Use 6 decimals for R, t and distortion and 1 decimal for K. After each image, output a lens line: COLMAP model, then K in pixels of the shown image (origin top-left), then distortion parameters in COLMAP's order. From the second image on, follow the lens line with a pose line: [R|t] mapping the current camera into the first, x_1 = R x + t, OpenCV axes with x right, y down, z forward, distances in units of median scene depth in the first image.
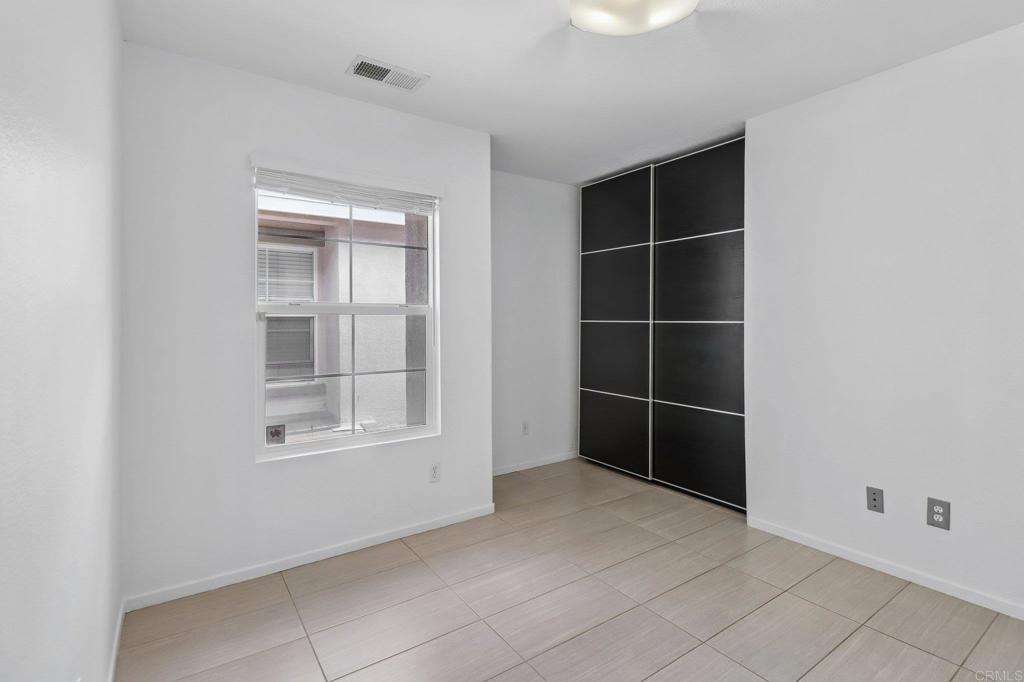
lens RADIAL K [[480.5, 0, 519.2], [0, 480.5, 324.6], [0, 0, 1]] dist [0.001003, -0.010831]
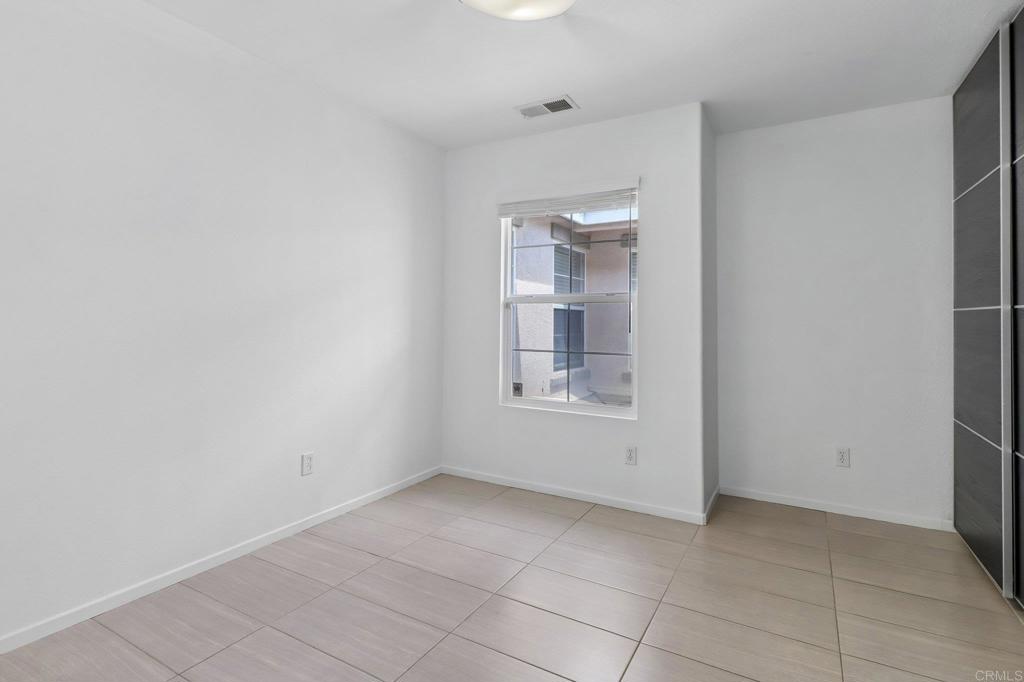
lens RADIAL K [[508.6, 0, 508.4], [0, 508.6, 316.0], [0, 0, 1]] dist [0.001215, -0.000224]
pose [[0.405055, -0.001895, -0.914290, 0.711195], [-0.011771, 0.999904, -0.007287, 0.018848], [0.914217, 0.013714, 0.404994, 0.308289]]
